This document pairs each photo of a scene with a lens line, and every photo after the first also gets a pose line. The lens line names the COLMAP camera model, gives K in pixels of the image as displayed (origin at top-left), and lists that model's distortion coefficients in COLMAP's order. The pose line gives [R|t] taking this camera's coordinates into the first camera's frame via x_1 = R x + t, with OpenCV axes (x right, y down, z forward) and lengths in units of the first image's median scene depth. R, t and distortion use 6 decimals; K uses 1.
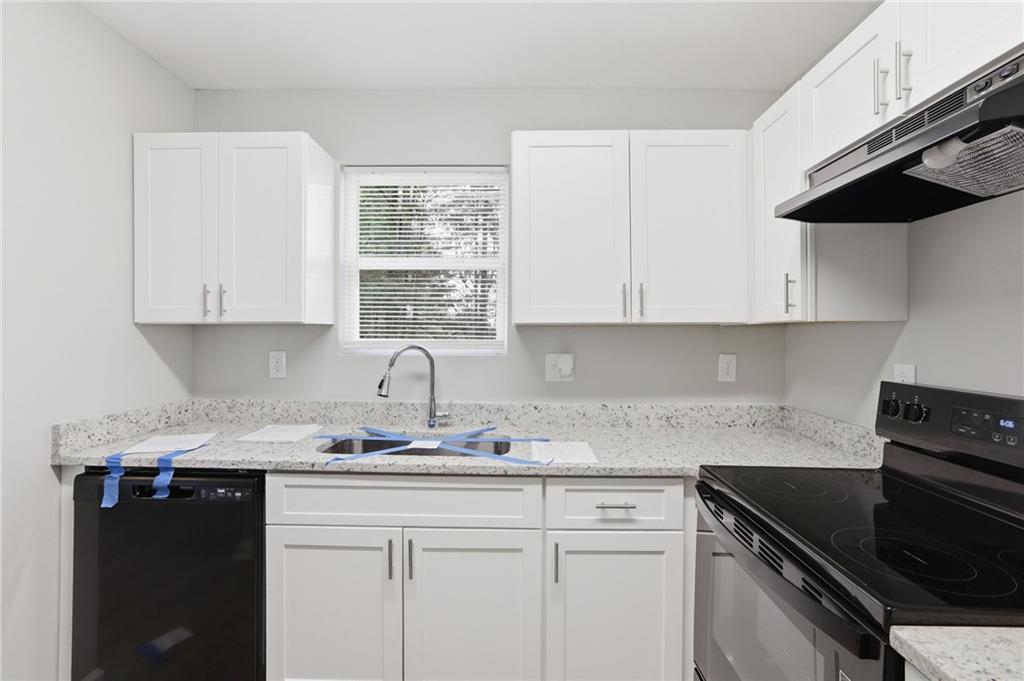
lens RADIAL K [[471.8, 0, 514.1], [0, 471.8, 332.6], [0, 0, 1]] dist [-0.027503, 0.016304]
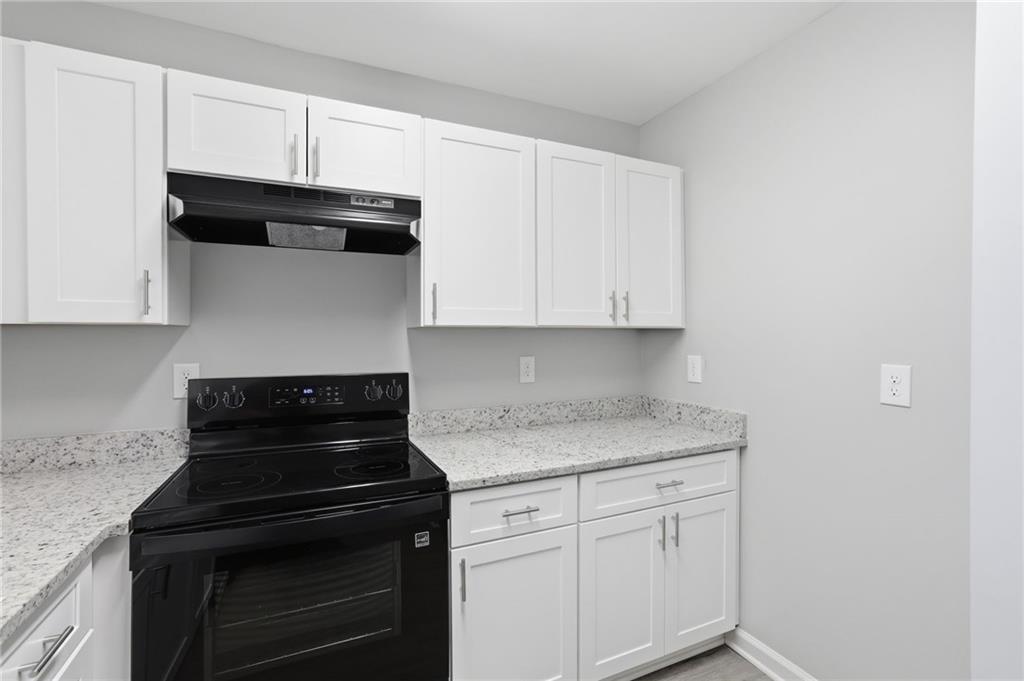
lens RADIAL K [[471.8, 0, 514.1], [0, 471.8, 332.6], [0, 0, 1]] dist [-0.027503, 0.016304]
pose [[-0.439062, -0.008259, 0.898419, -0.527859], [-0.004300, 0.999966, 0.007091, -0.017840], [-0.898447, -0.000750, -0.439082, 0.762373]]
